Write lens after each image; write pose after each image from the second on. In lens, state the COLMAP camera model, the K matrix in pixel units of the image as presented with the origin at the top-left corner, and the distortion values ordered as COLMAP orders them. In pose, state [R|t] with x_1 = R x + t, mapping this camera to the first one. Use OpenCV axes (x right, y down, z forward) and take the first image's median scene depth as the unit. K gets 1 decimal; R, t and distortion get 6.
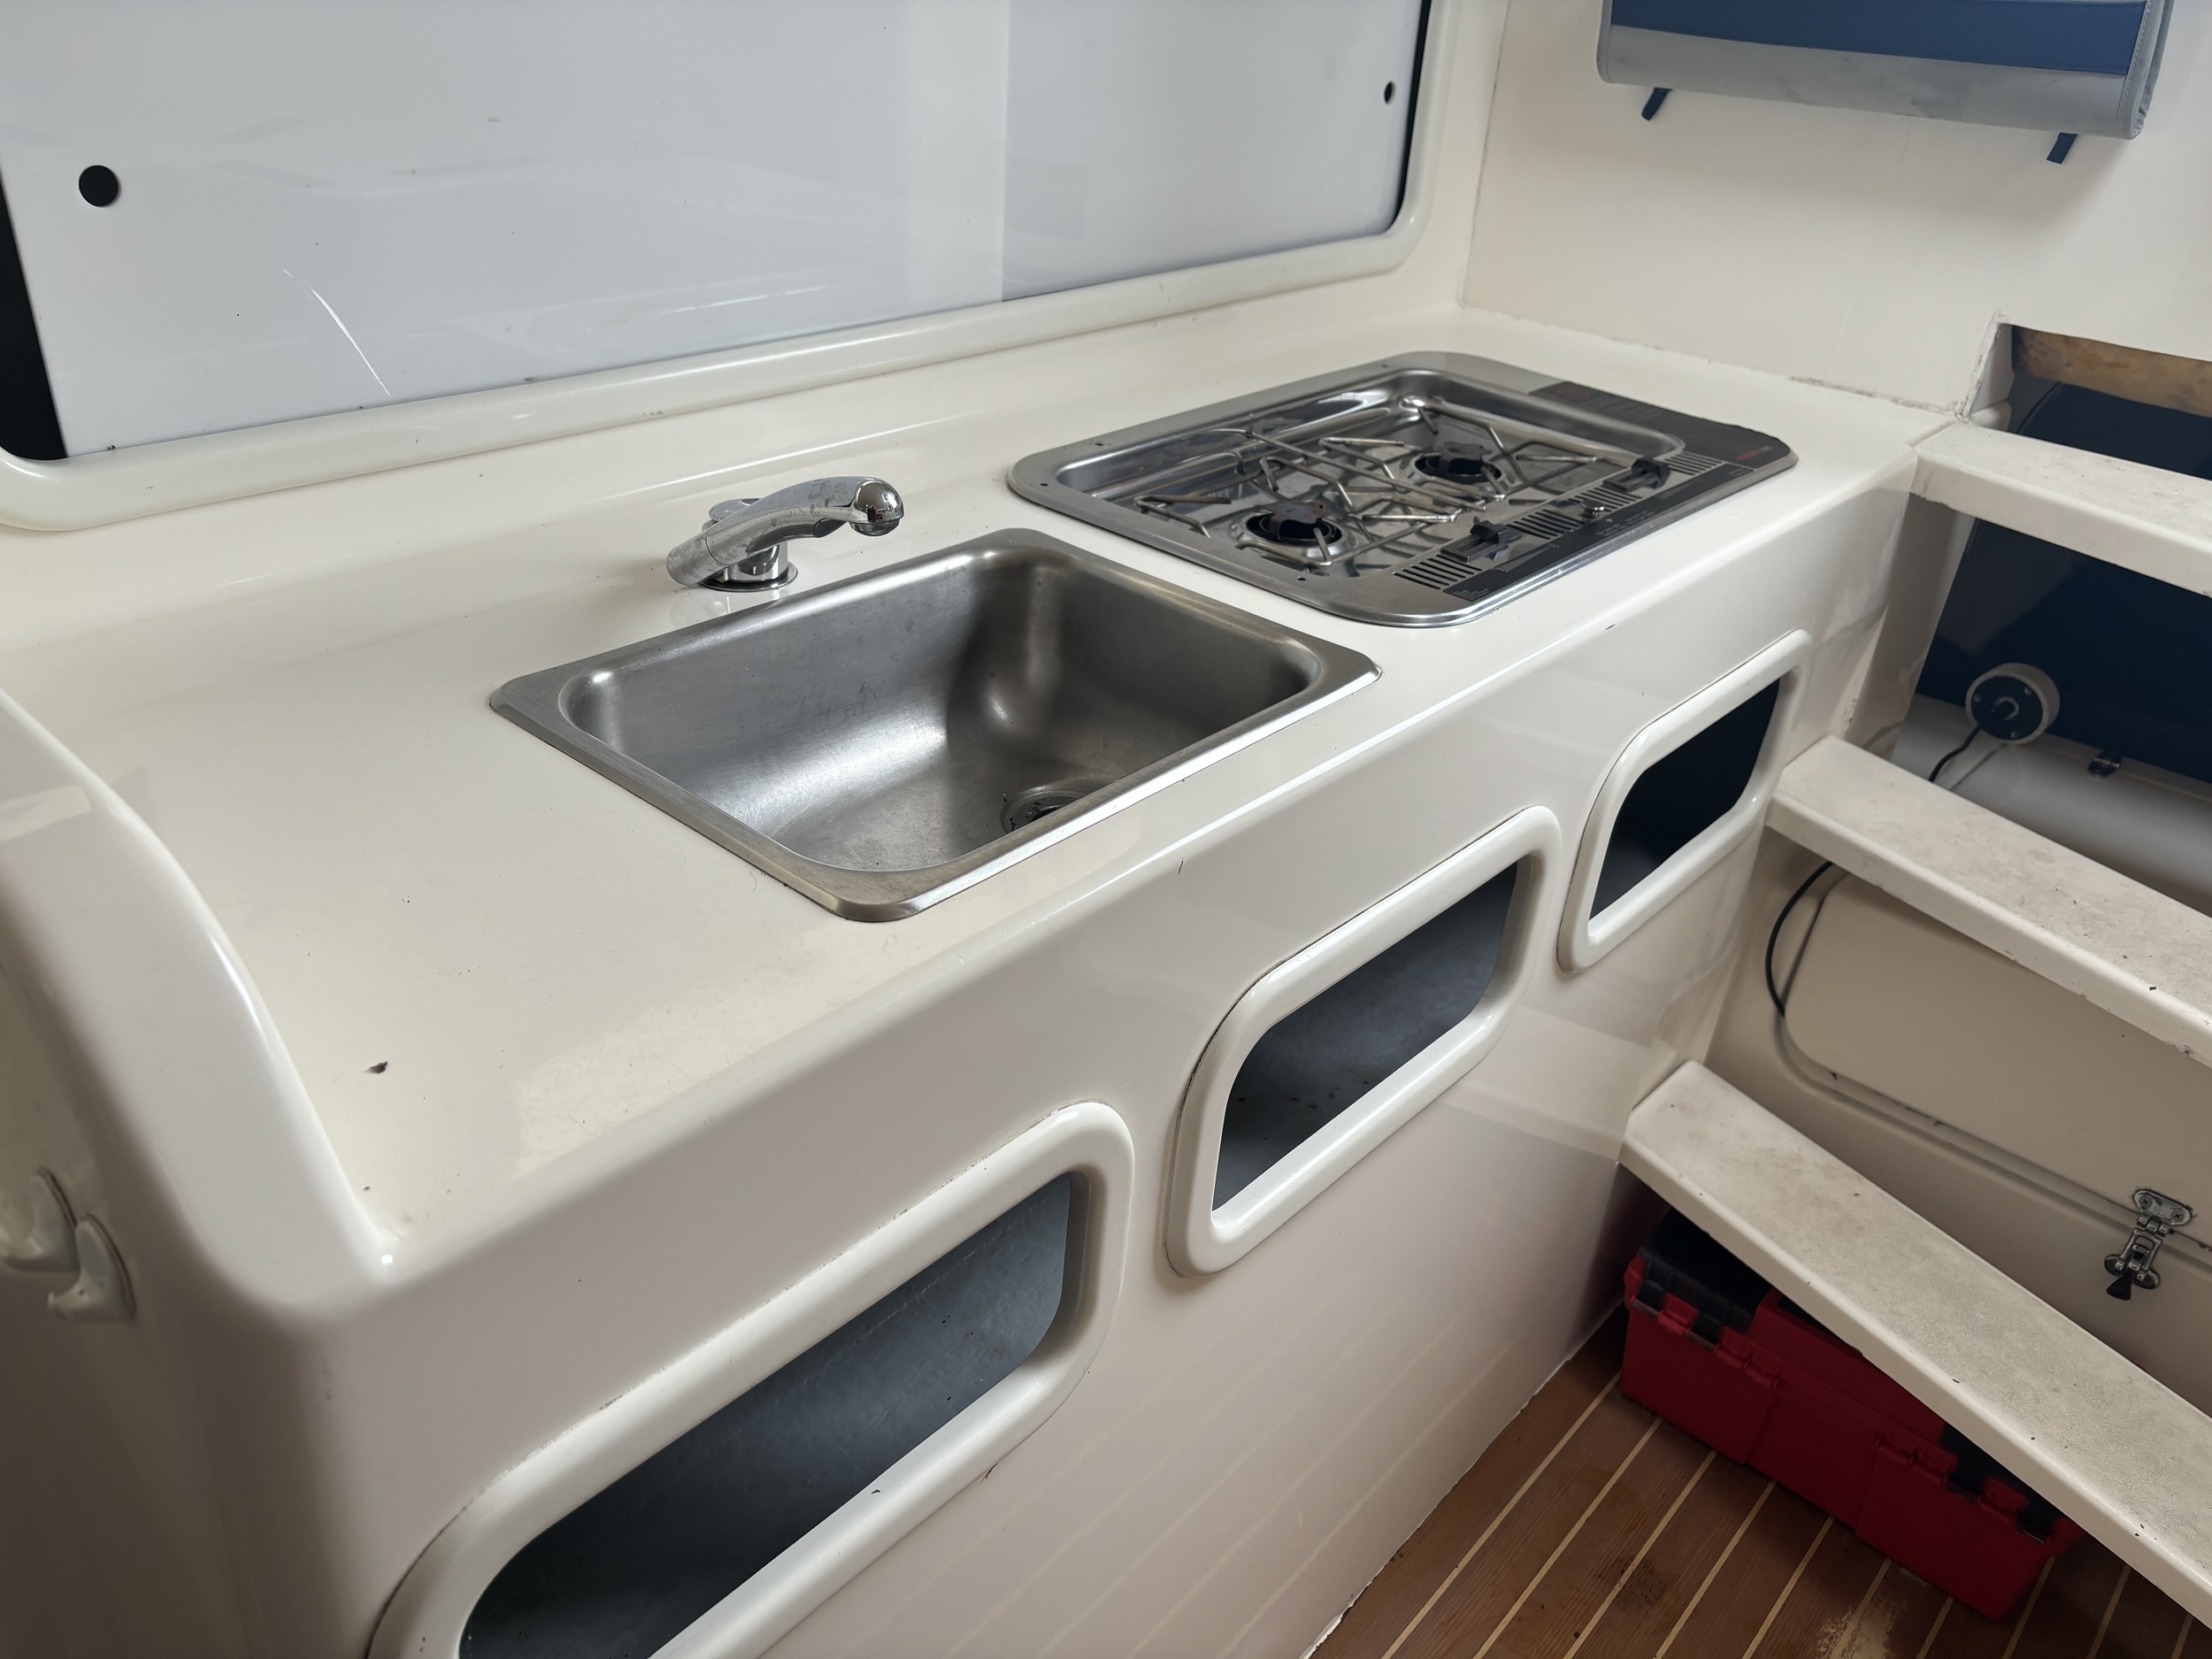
lens RADIAL K [[1687.0, 0, 1099.4], [0, 1687.0, 824.9], [0, 0, 1]] dist [0.017192, 0.007231]
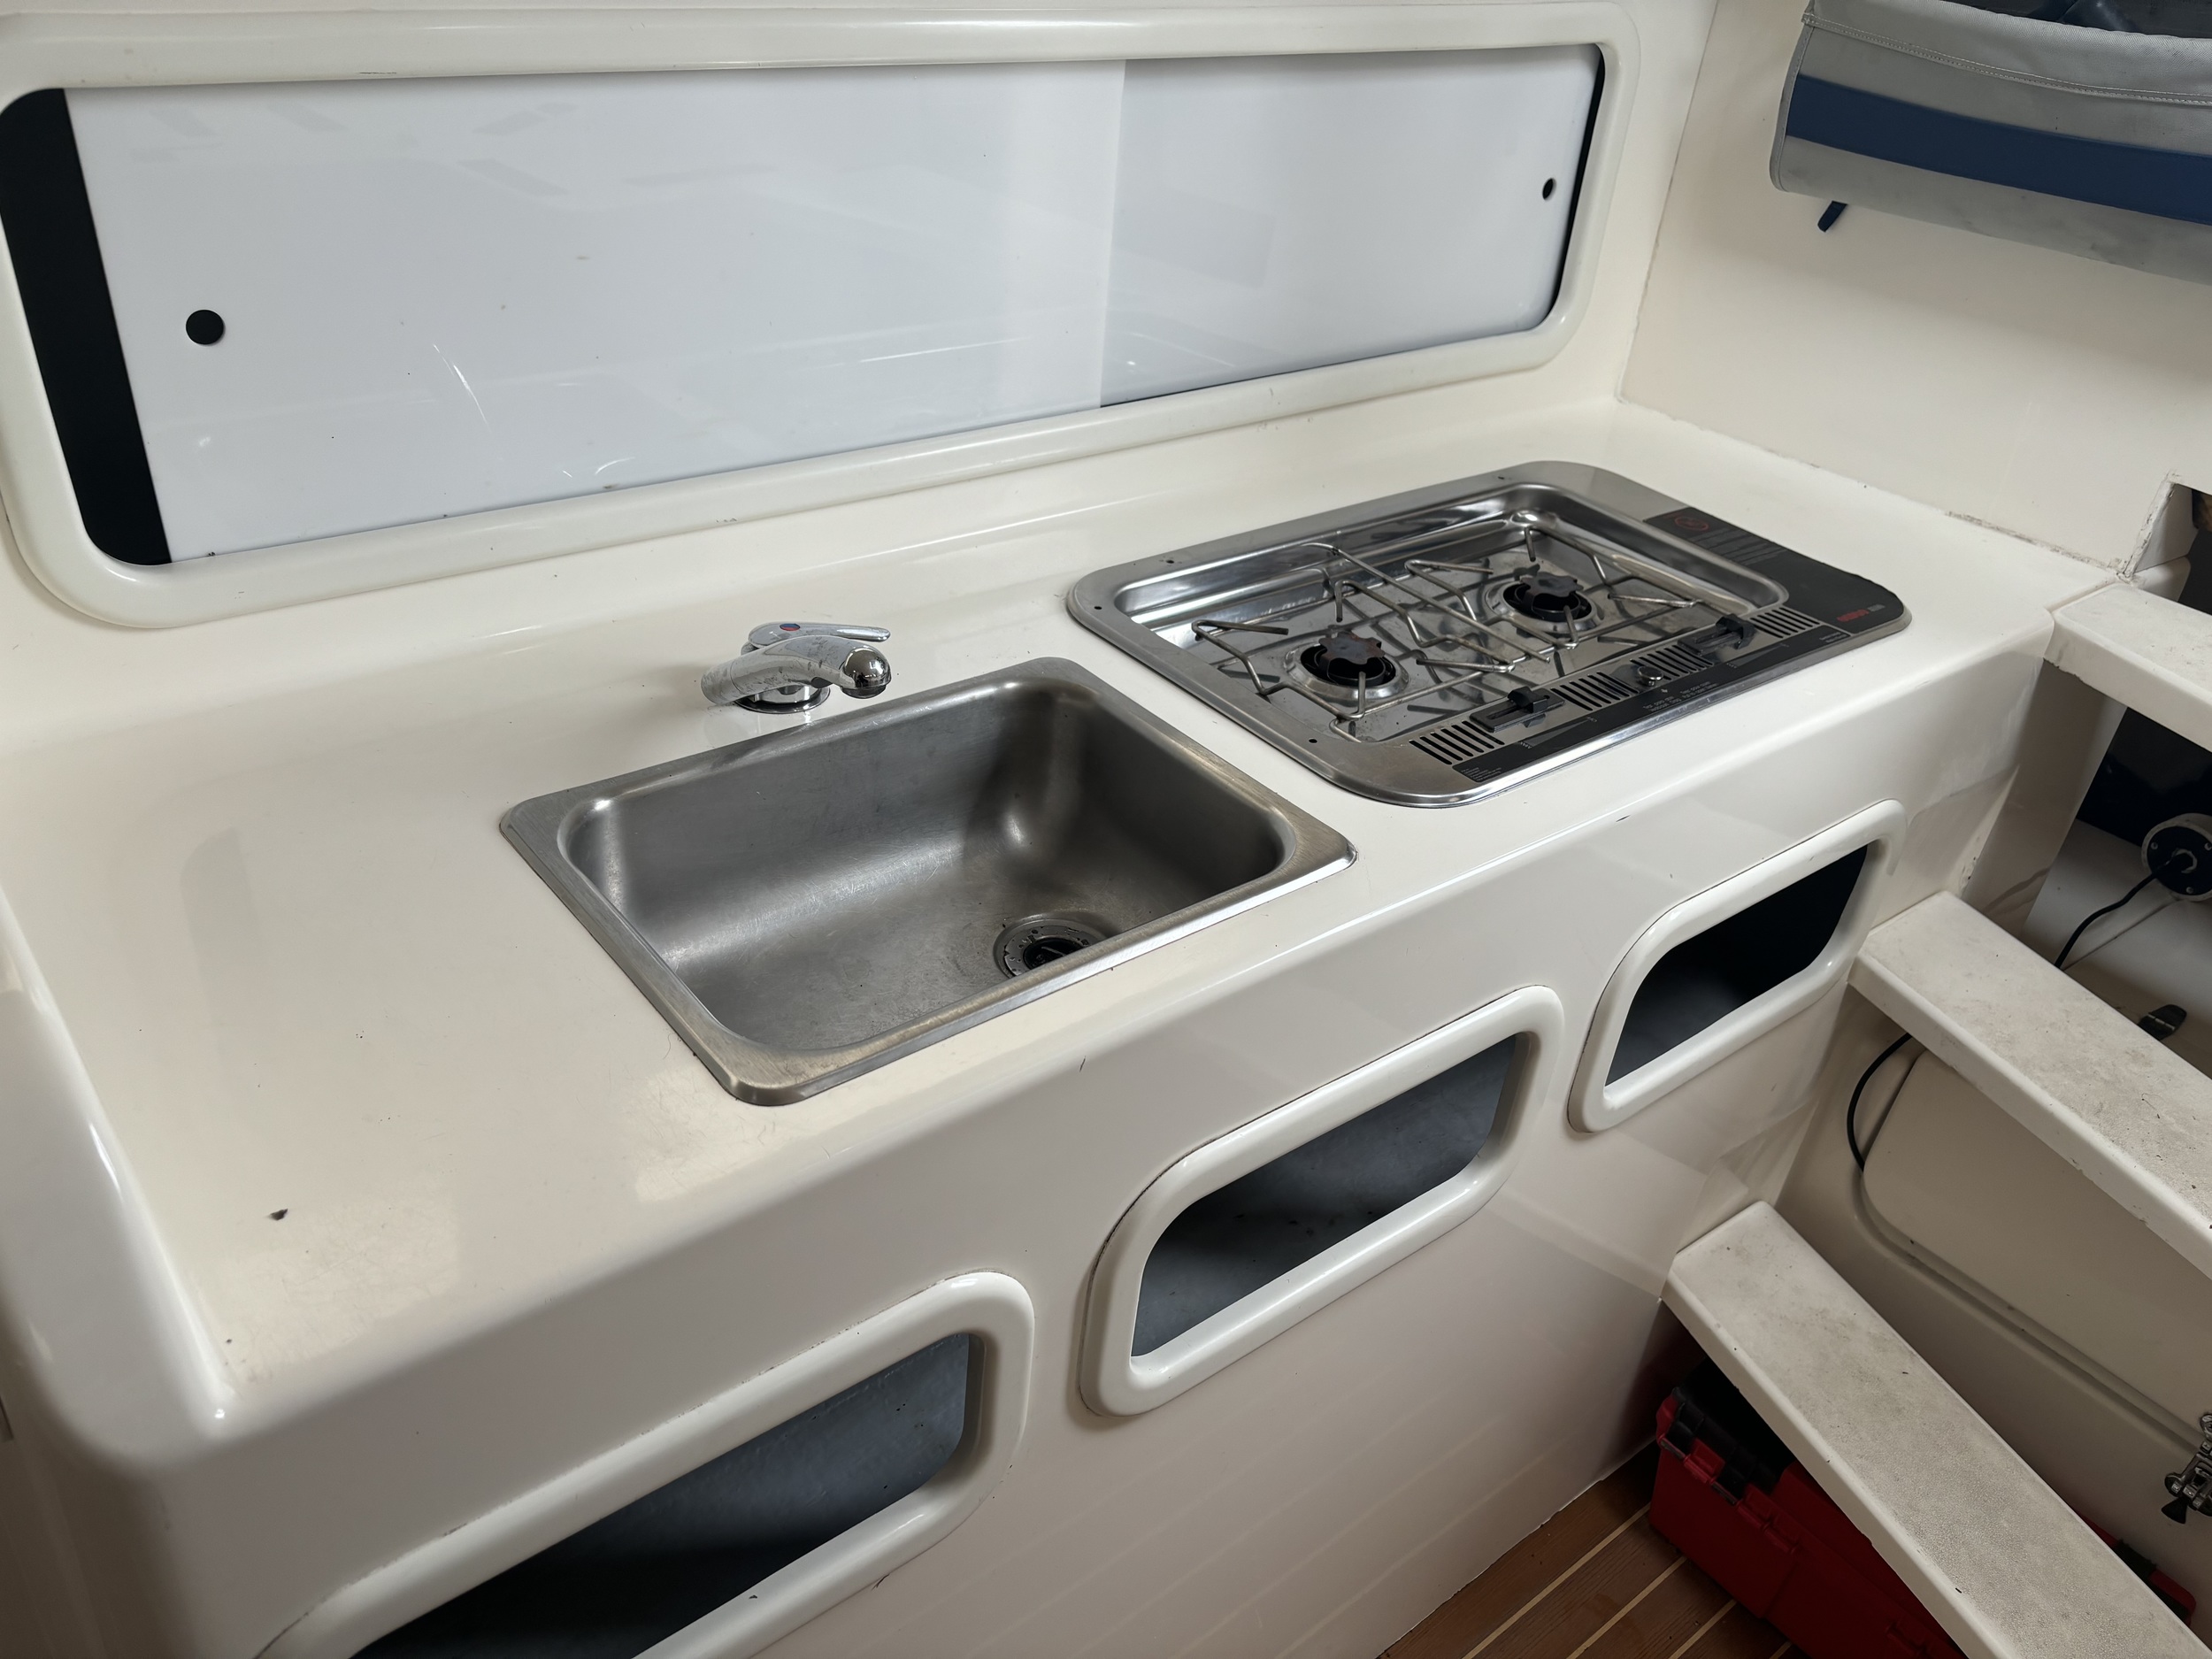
lens RADIAL K [[1678.1, 0, 1106.8], [0, 1678.1, 838.7], [0, 0, 1]] dist [0.057554, -0.062090]
pose [[0.985199, 0.104508, -0.135870, 0.102973], [-0.099197, 0.994036, 0.045306, -0.088393], [0.139795, -0.031157, 0.989690, -0.015481]]
